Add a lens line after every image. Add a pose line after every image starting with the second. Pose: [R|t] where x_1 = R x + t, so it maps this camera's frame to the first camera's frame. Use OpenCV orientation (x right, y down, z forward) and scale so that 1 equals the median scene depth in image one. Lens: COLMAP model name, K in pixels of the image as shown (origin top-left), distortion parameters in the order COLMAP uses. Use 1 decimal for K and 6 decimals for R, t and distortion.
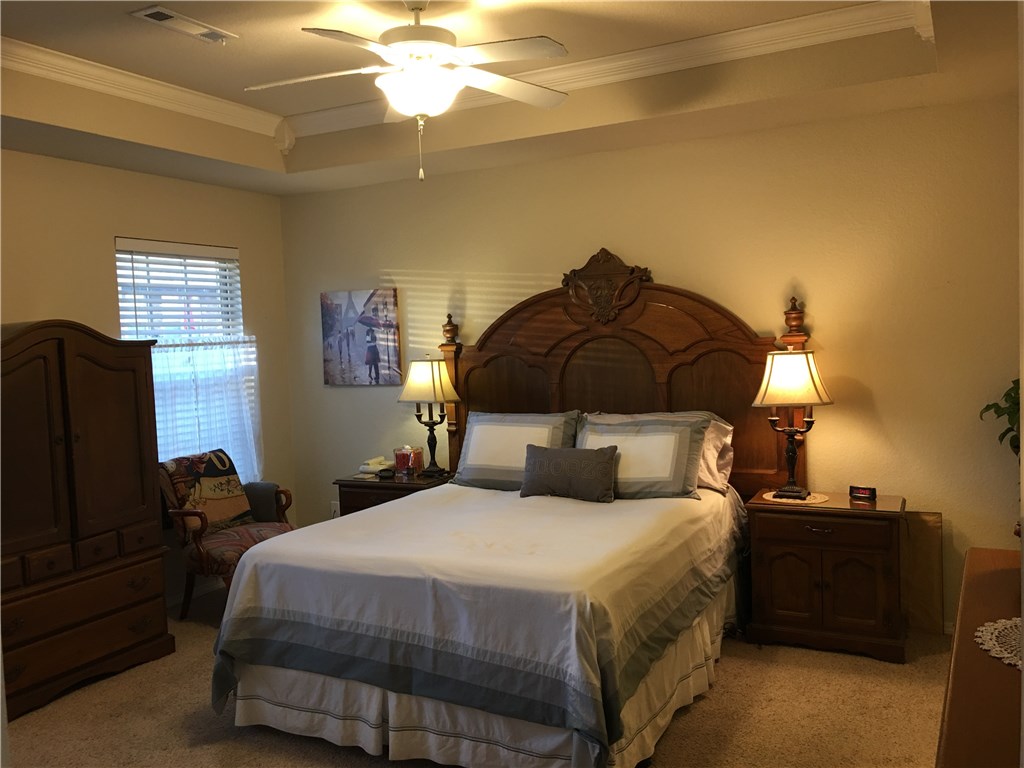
lens RADIAL K [[865.6, 0, 509.2], [0, 865.6, 383.8], [0, 0, 1]] dist [0.079319, -0.101337]
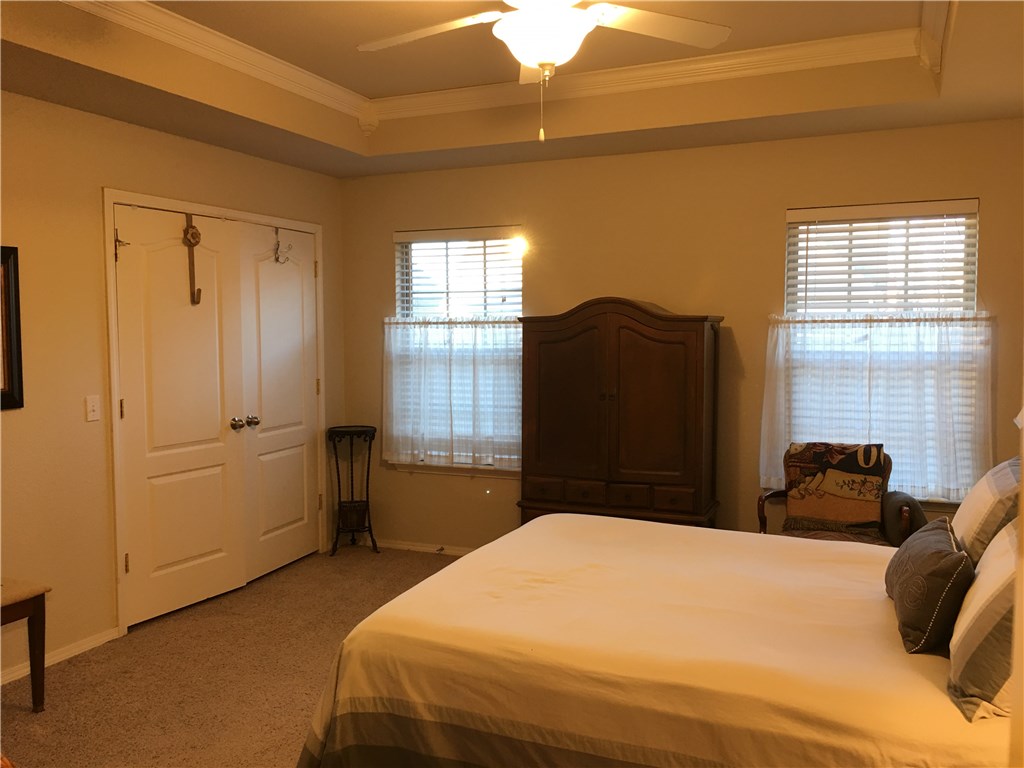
lens RADIAL K [[865.6, 0, 511.2], [0, 865.6, 385.6], [0, 0, 1]] dist [0.079319, -0.101337]
pose [[0.071130, 0.110713, -0.991304, 0.490289], [-0.057682, 0.992615, 0.106720, -0.053050], [0.995798, 0.049590, 0.076991, 0.574611]]
